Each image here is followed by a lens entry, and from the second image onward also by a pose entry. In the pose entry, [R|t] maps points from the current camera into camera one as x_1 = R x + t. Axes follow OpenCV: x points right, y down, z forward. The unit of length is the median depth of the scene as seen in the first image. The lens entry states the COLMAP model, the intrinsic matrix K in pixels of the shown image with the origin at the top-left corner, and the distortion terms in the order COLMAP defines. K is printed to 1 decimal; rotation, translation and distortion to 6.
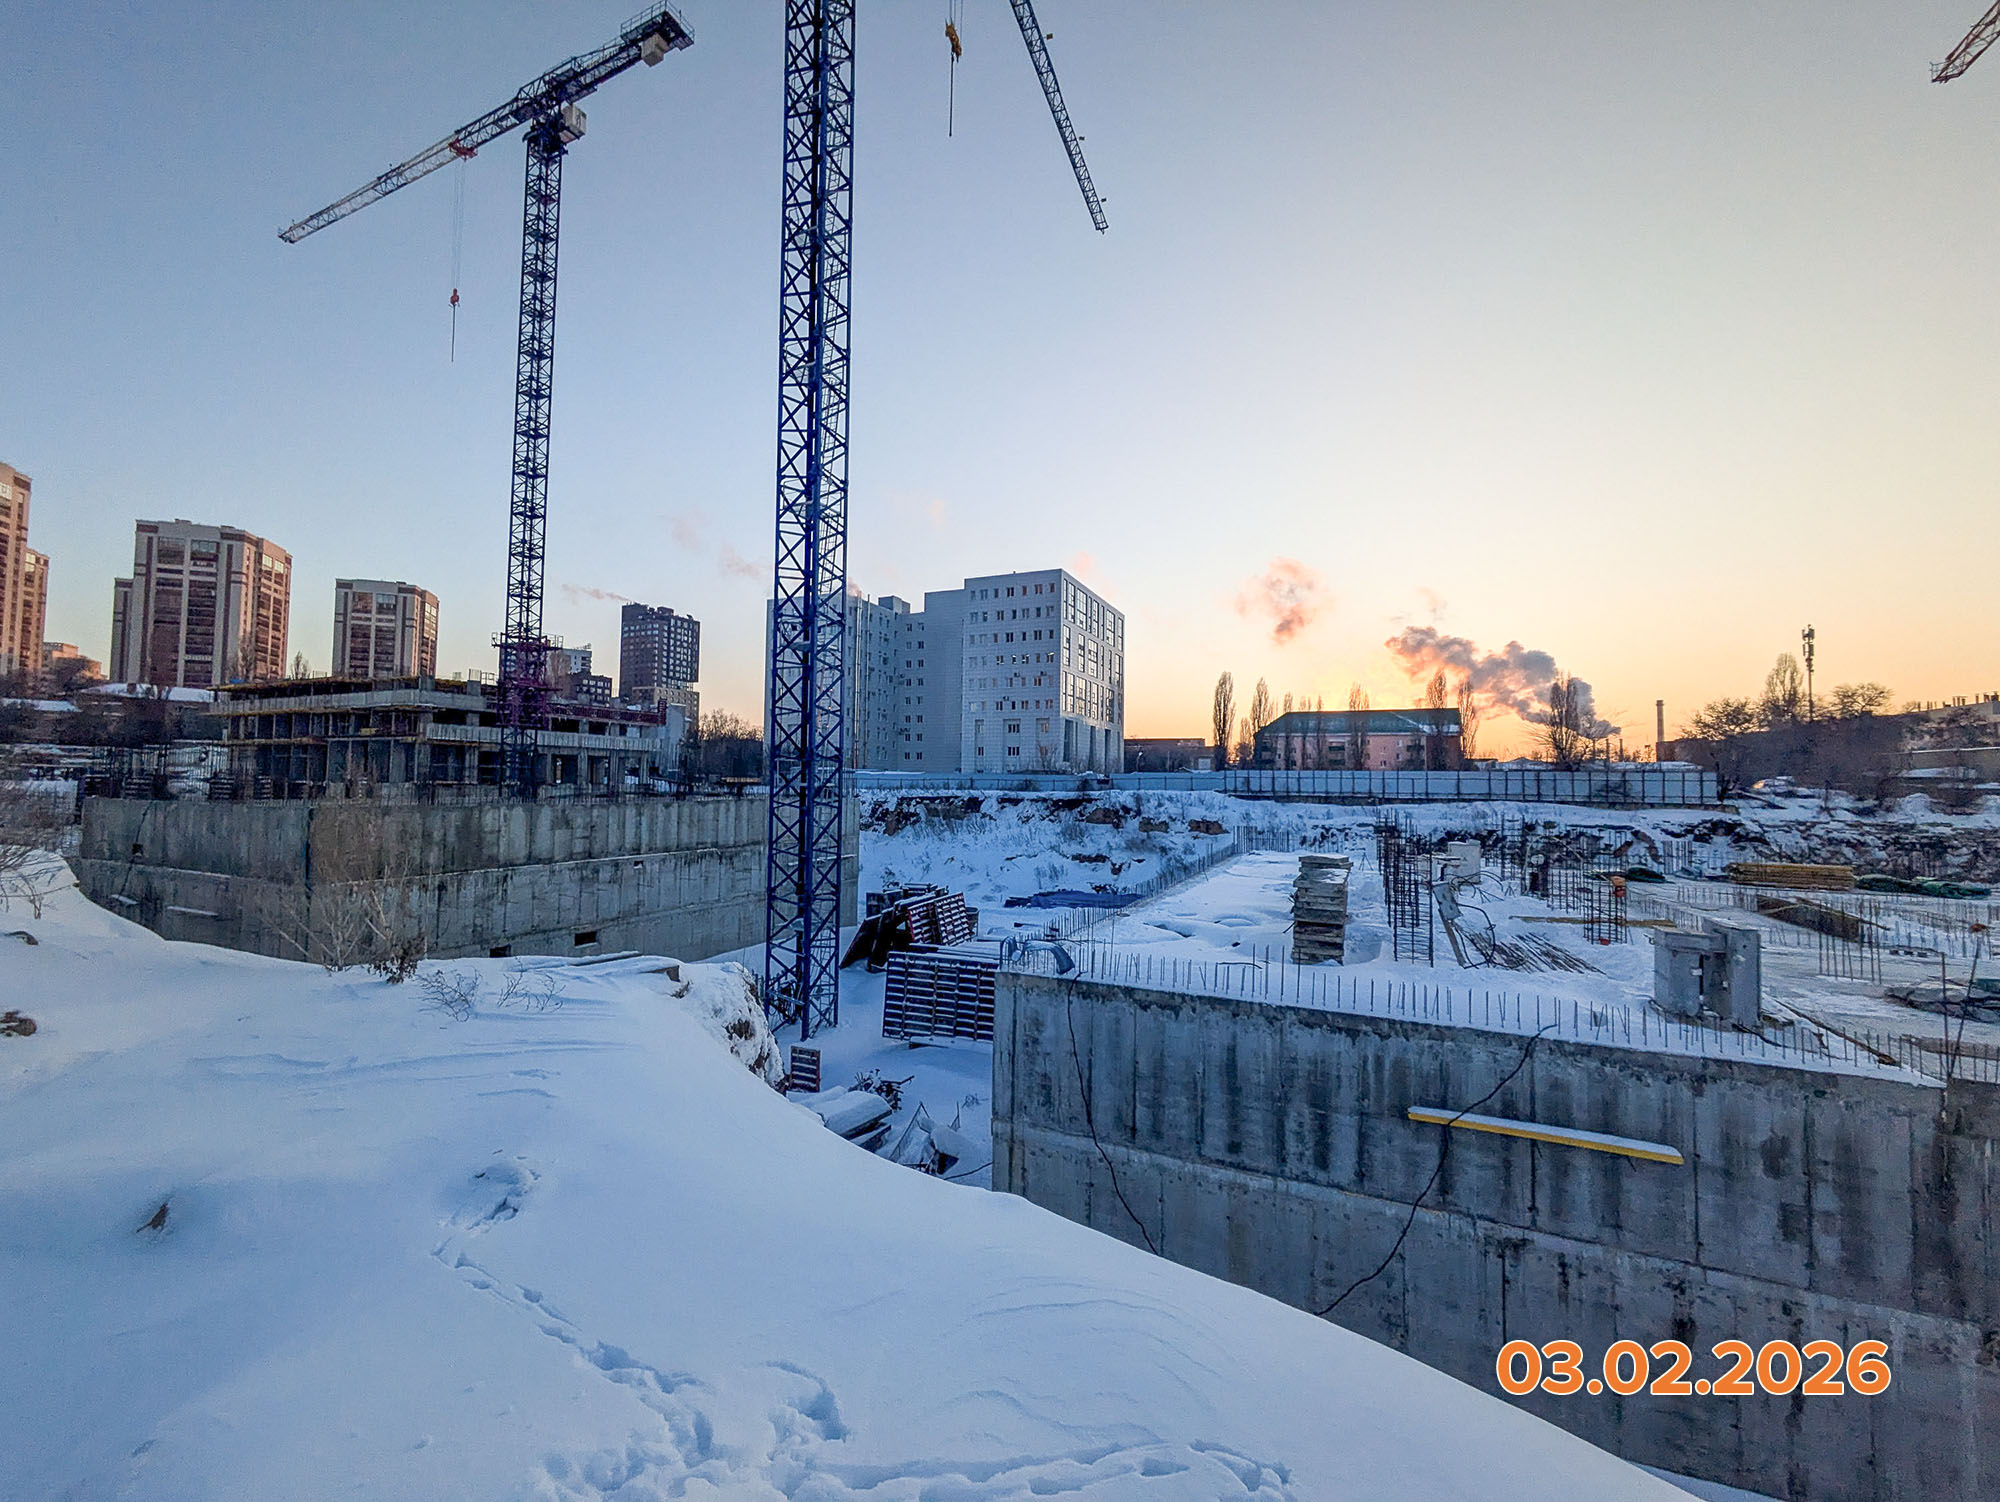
lens RADIAL K [[805.1, 0, 1003.7], [0, 805.1, 752.3], [0, 0, 1]] dist [-0.001109, 0.000557]
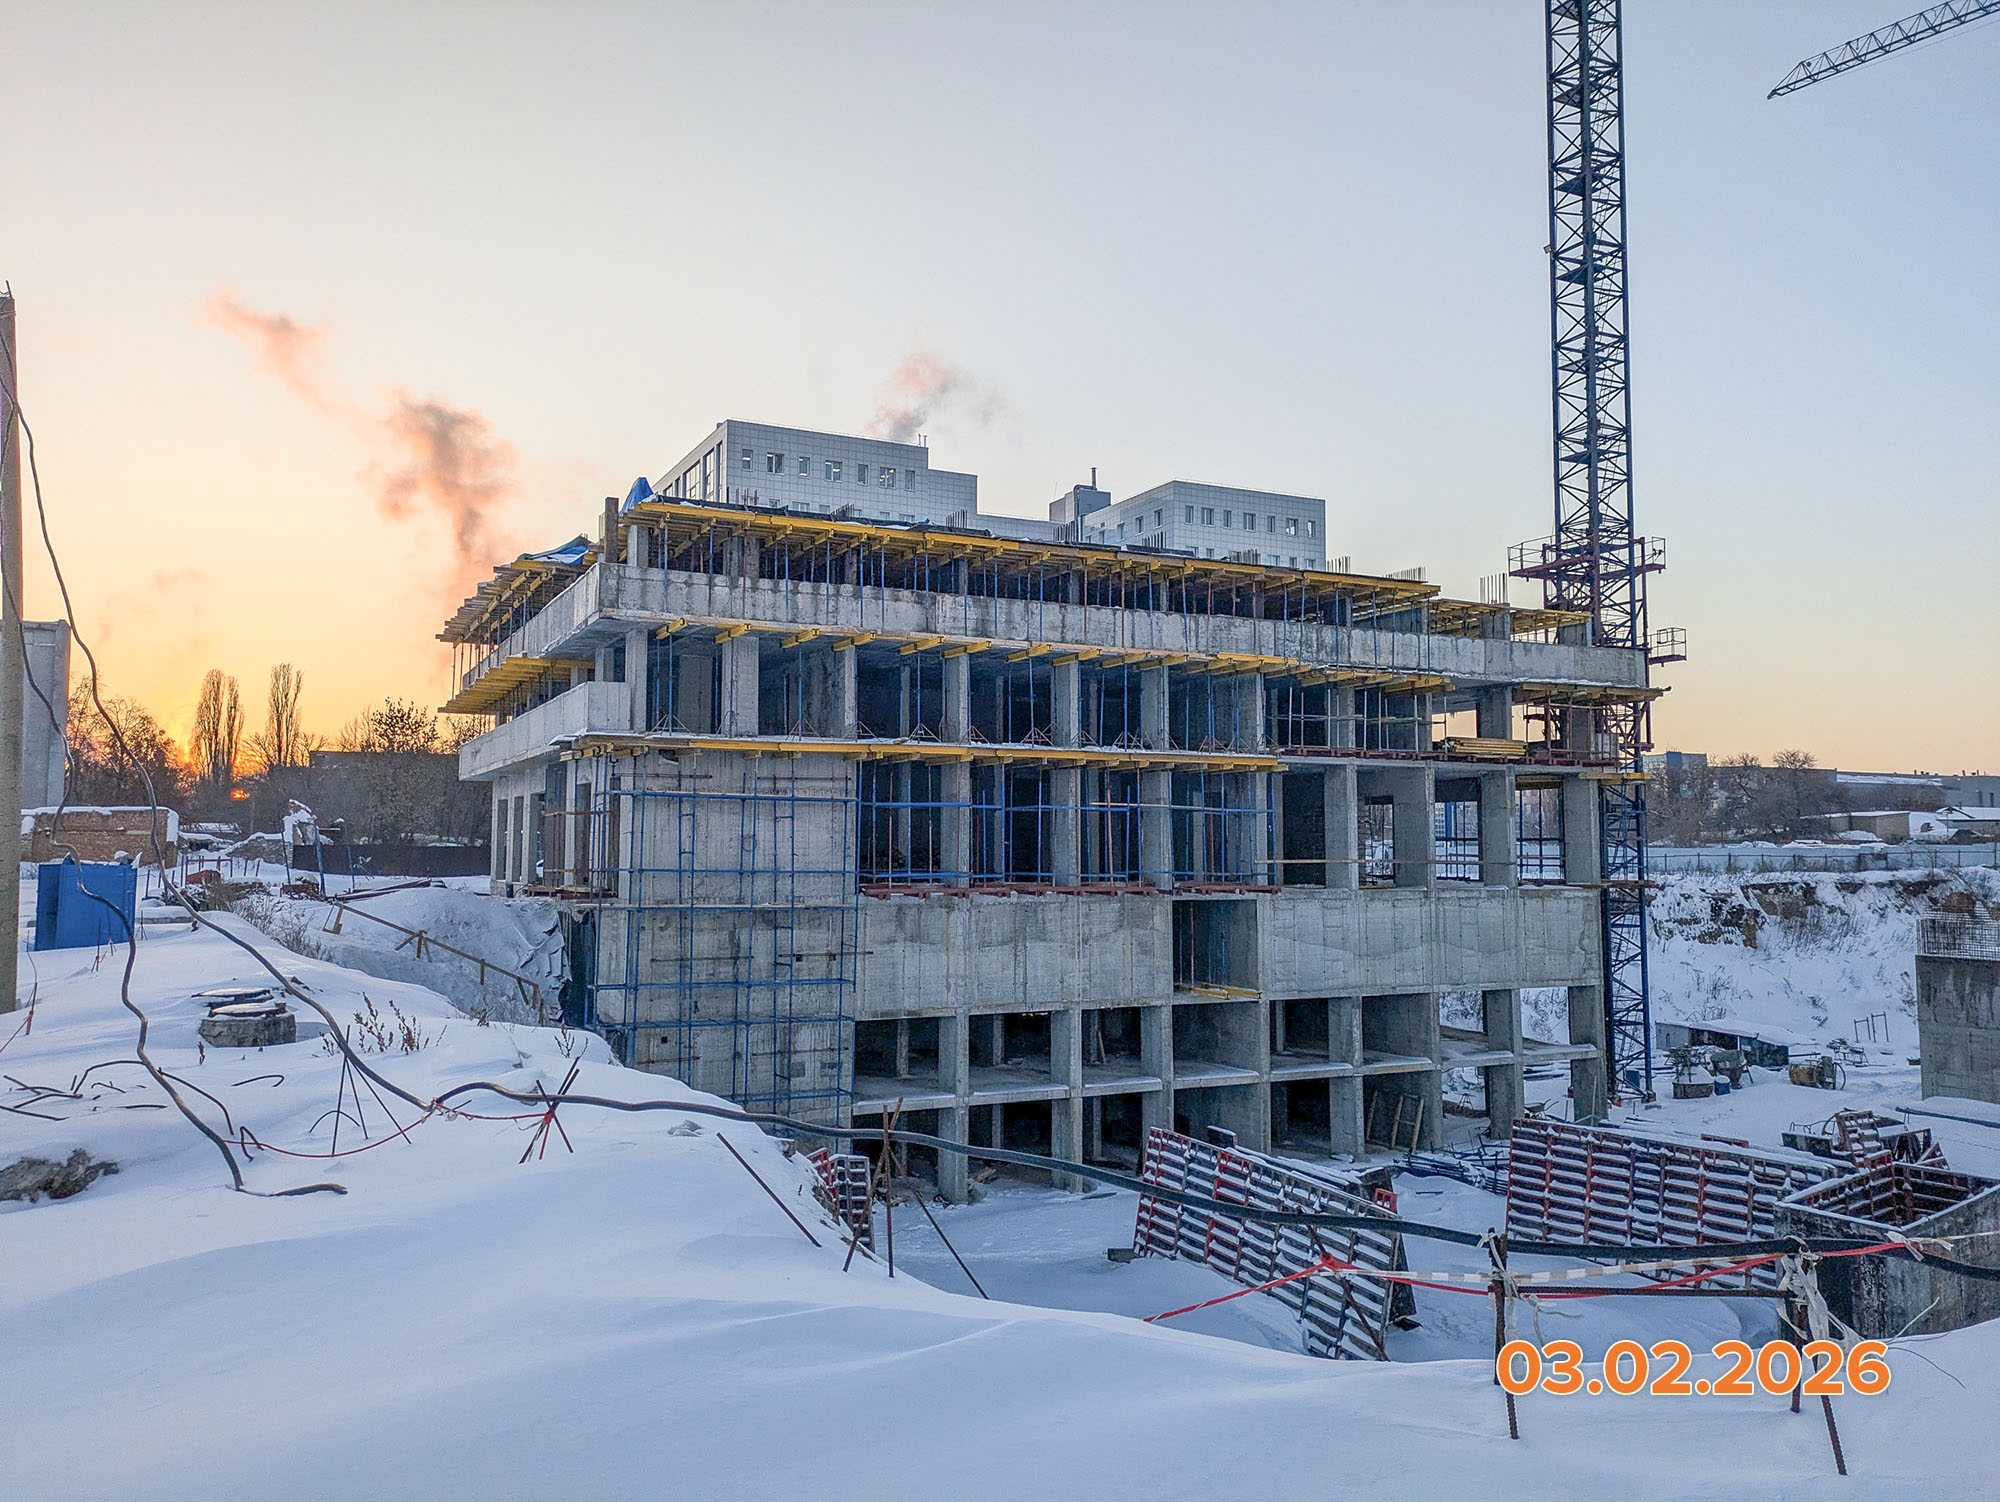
lens RADIAL K [[1477.6, 0, 990.6], [0, 1477.6, 730.7], [0, 0, 1]] dist [0.049518, -0.015896]
pose [[0.628792, 0.051022, 0.775898, -0.385077], [-0.025802, 0.998664, -0.044761, 0.000709], [-0.777145, 0.008126, 0.629269, 0.197767]]
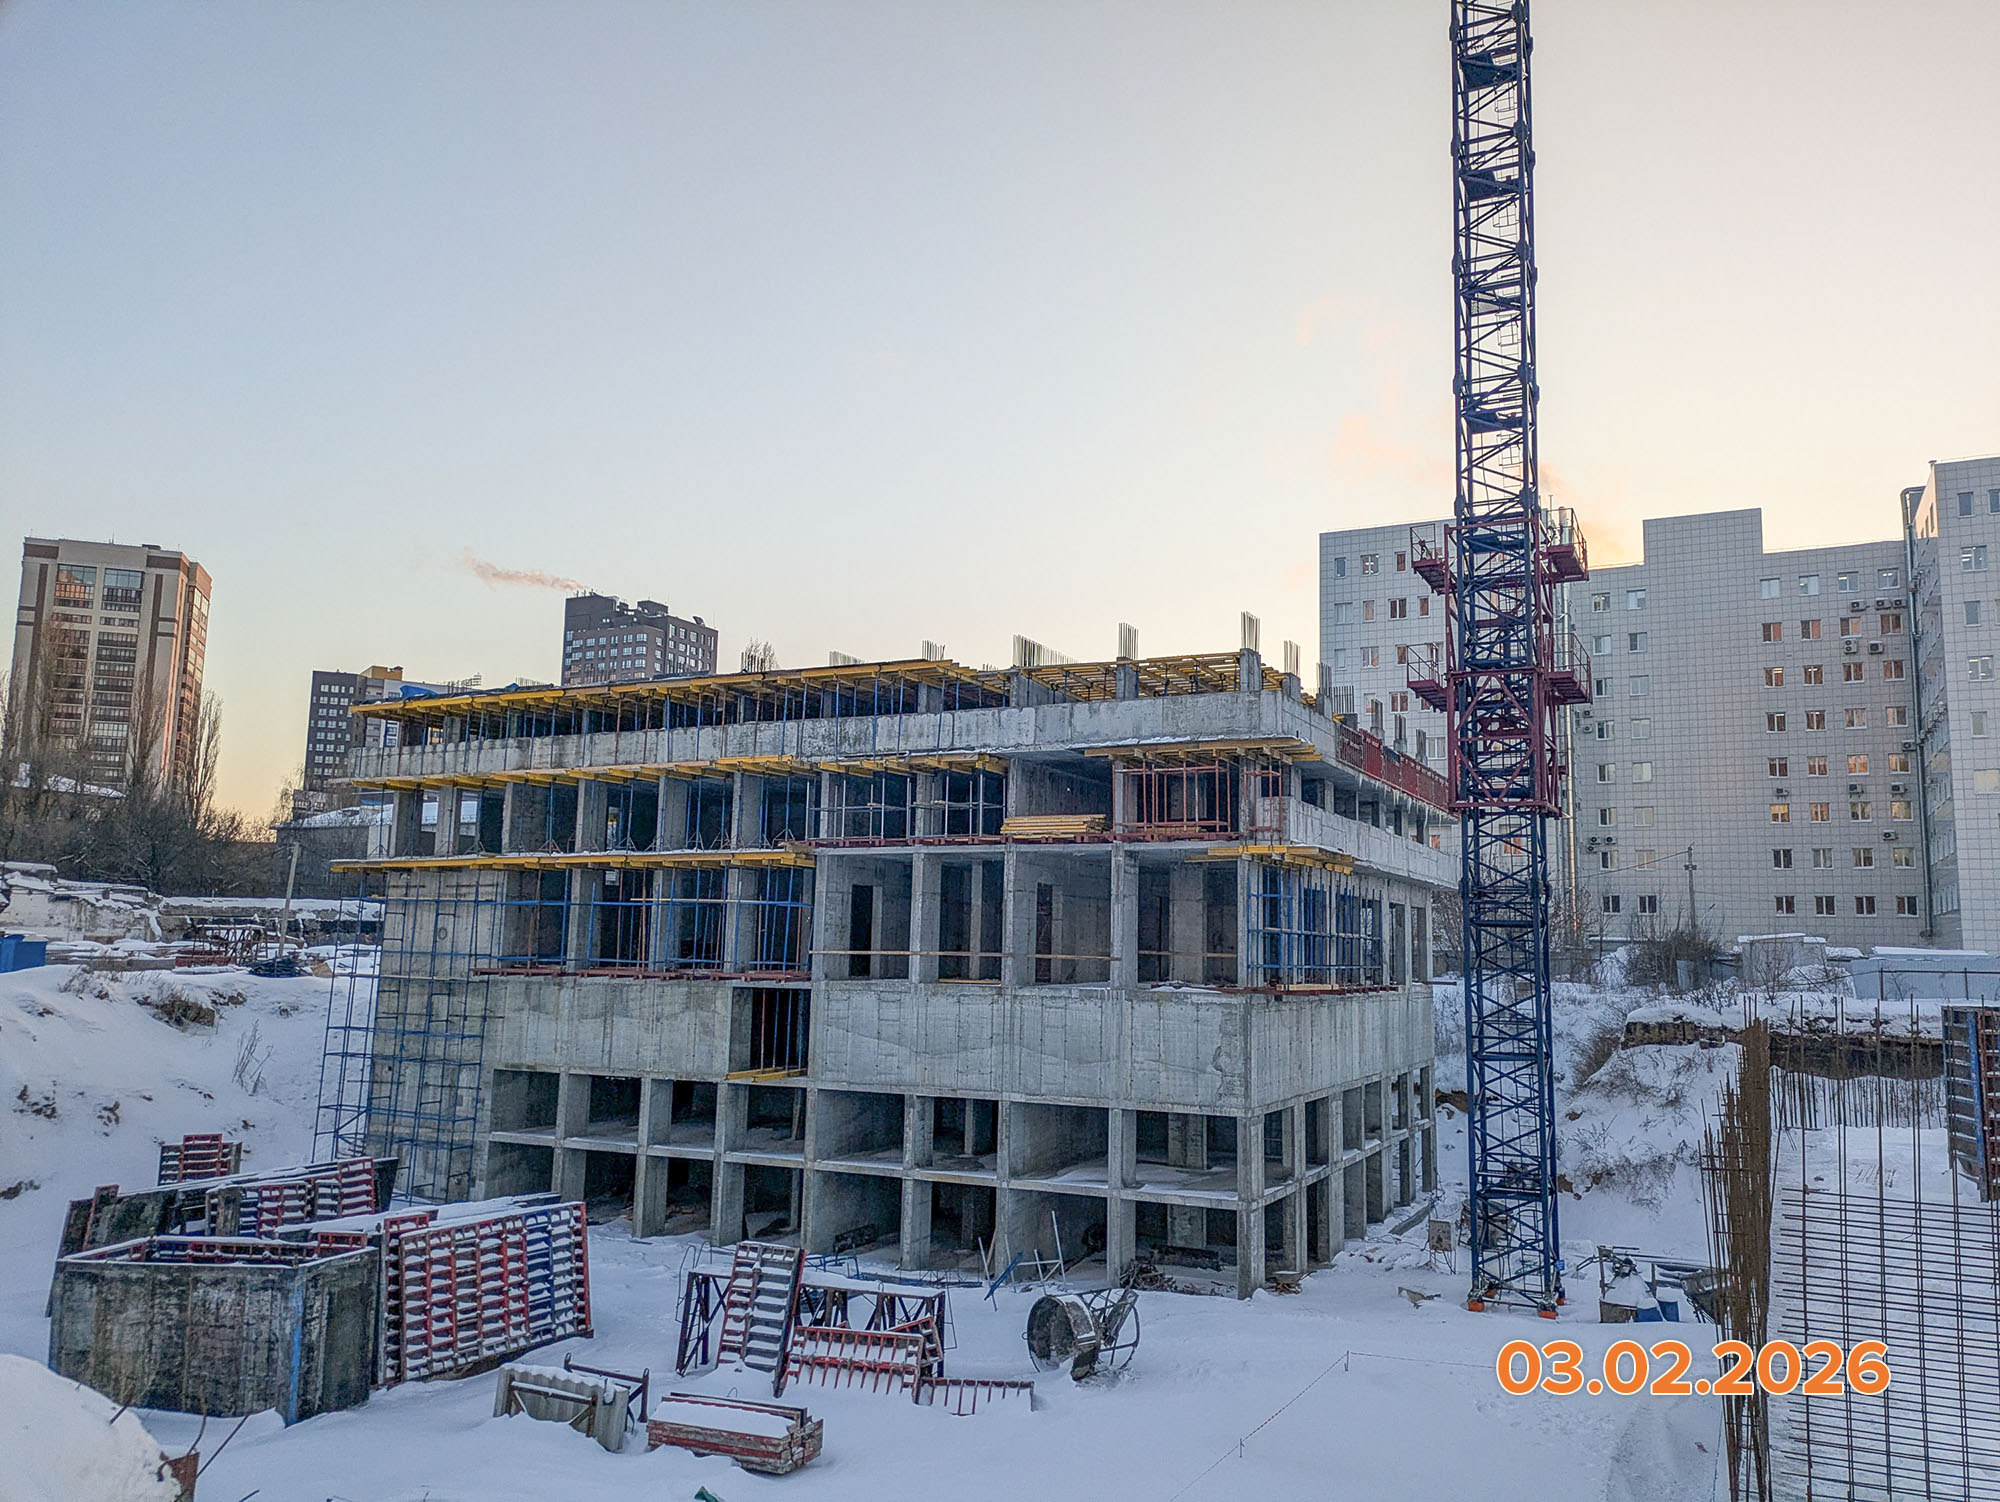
lens RADIAL K [[1477.6, 0, 1000.6], [0, 1477.6, 753.6], [0, 0, 1]] dist [0.049518, -0.015896]
pose [[0.999796, 0.000617, -0.020210, -0.212489], [-0.002498, 0.995648, -0.093164, 0.000171], [0.020064, 0.093195, 0.995446, 0.106962]]
